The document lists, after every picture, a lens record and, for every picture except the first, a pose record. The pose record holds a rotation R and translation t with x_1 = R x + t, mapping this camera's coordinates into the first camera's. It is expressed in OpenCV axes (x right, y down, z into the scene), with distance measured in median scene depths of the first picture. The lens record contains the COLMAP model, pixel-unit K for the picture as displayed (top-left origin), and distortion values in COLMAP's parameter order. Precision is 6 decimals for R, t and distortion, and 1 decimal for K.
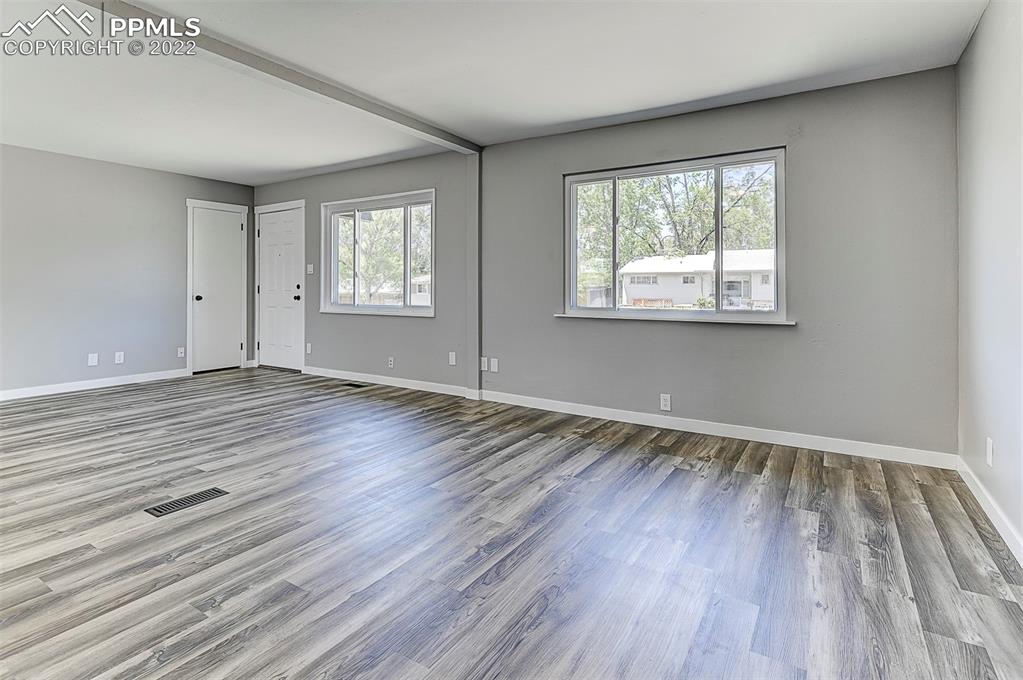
lens RADIAL K [[513.4, 0, 512.2], [0, 513.4, 283.1], [0, 0, 1]] dist [-0.001839, -0.001143]
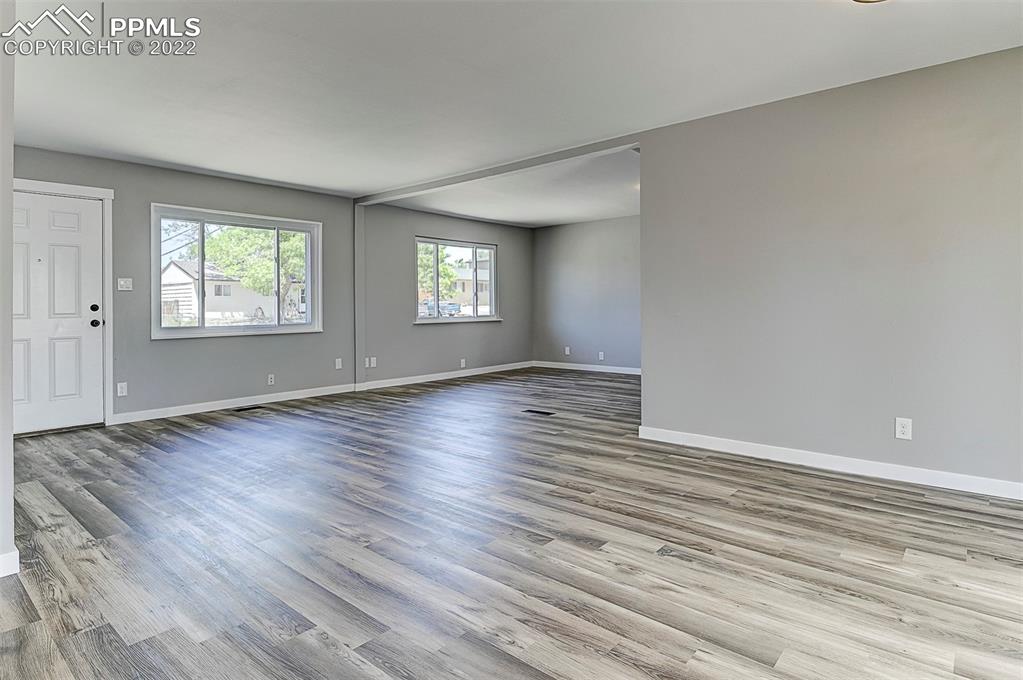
lens RADIAL K [[553.5, 0, 512.8], [0, 553.5, 304.1], [0, 0, 1]] dist [-0.004122, -0.003060]
pose [[0.147392, -0.002288, 0.989076, -2.696660], [-0.000357, 0.999997, 0.002366, -0.000524], [-0.989078, -0.000702, 0.147390, 0.759154]]
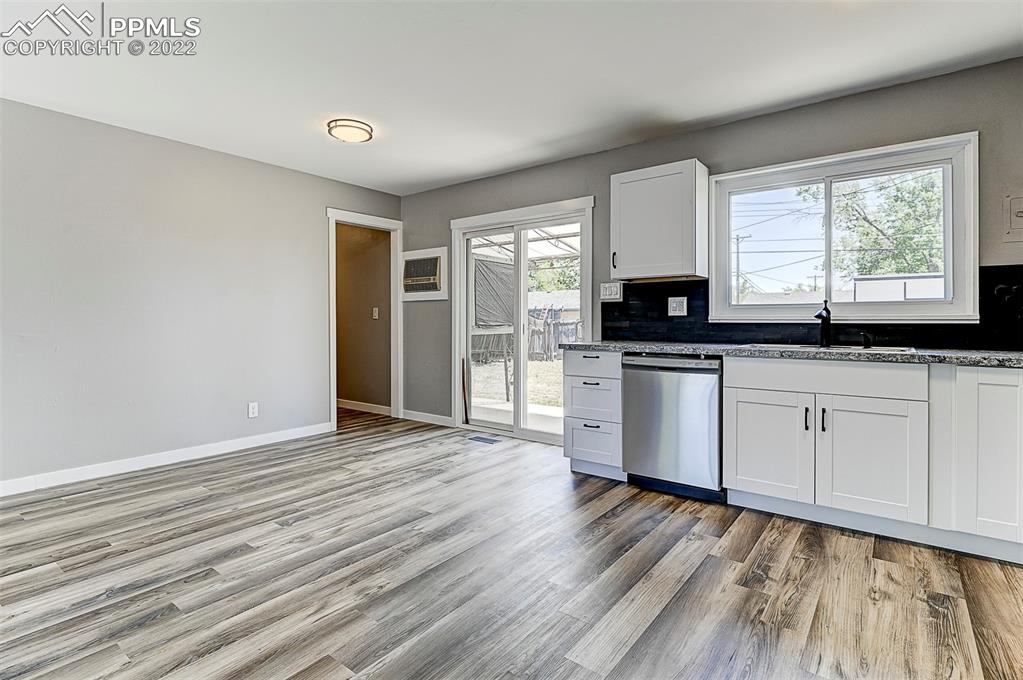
lens RADIAL K [[500.6, 0, 510.1], [0, 500.6, 323.2], [0, 0, 1]] dist [-0.001429, -0.001495]
pose [[-0.995604, -0.000367, 0.093660, -2.308507], [-0.000758, 0.999991, -0.004145, 0.009534], [-0.093657, -0.004198, -0.995596, 1.597371]]
